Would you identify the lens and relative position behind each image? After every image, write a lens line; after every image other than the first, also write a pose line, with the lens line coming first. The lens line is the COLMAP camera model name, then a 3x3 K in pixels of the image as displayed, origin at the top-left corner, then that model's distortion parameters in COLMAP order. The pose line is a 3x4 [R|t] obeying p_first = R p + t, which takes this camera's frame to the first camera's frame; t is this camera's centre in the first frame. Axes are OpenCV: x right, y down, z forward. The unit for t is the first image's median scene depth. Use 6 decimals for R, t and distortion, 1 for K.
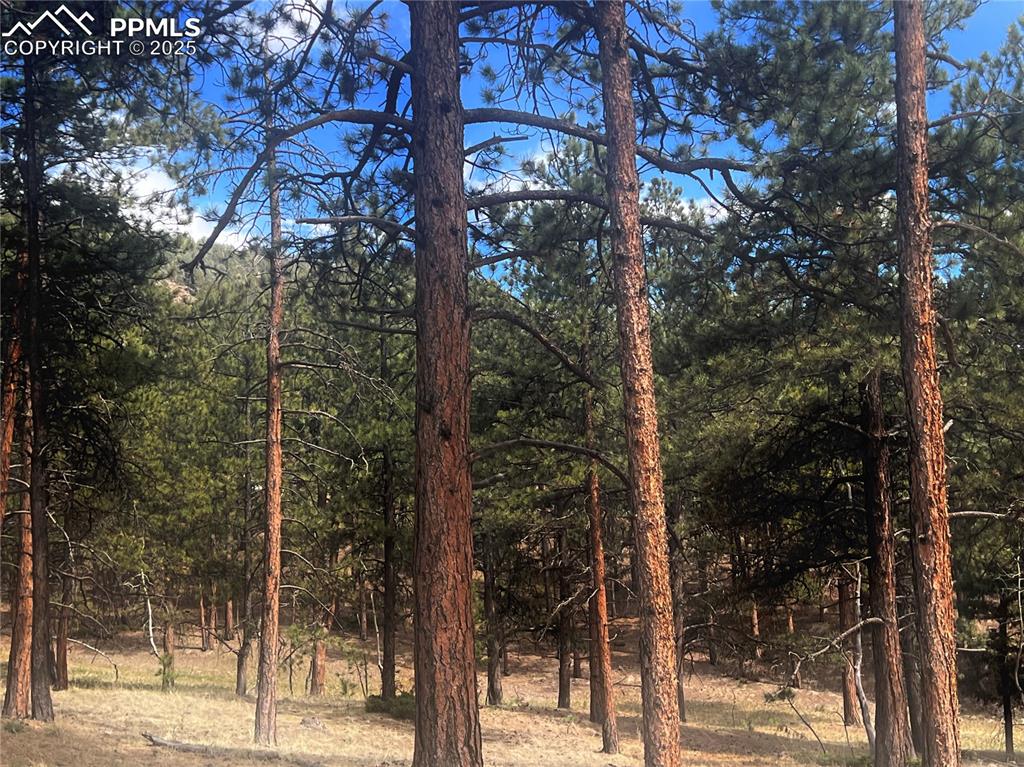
lens RADIAL K [[1334.4, 0, 512.0], [0, 1334.4, 383.5], [0, 0, 1]] dist [0.080497, -0.031945]
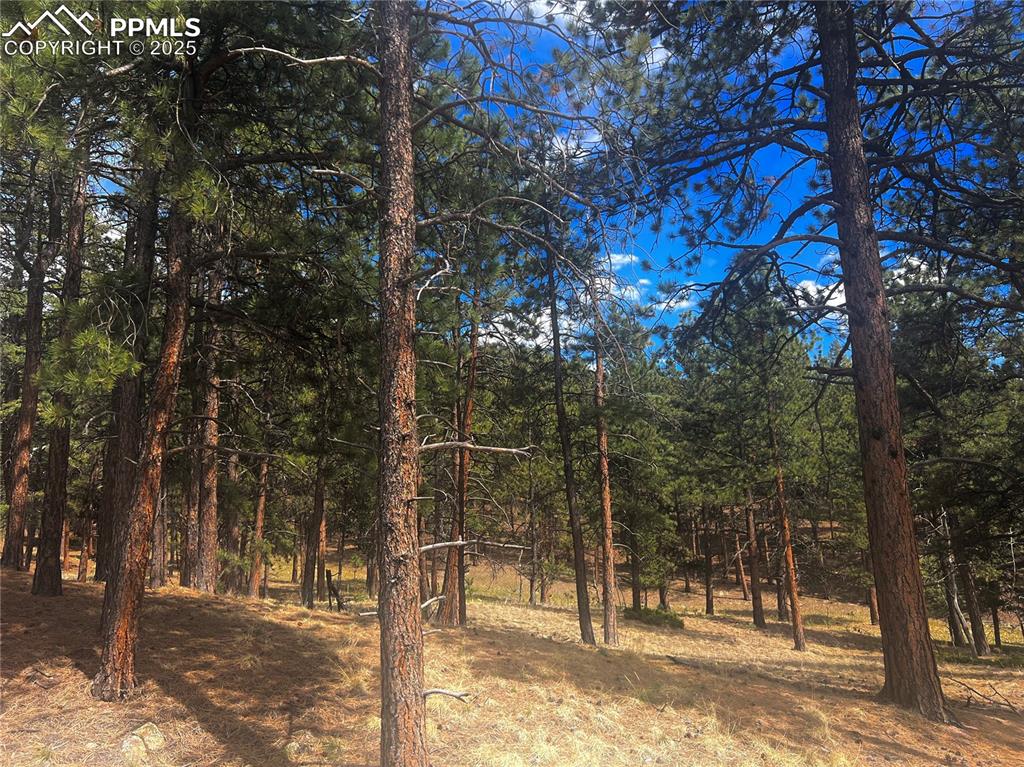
lens RADIAL K [[756.5, 0, 507.5], [0, 756.5, 387.5], [0, 0, 1]] dist [0.088610, -0.102786]
pose [[0.994913, -0.017890, -0.099137, -0.379764], [0.014169, 0.999173, -0.038110, -0.008308], [0.099737, 0.036512, 0.994344, 0.132692]]
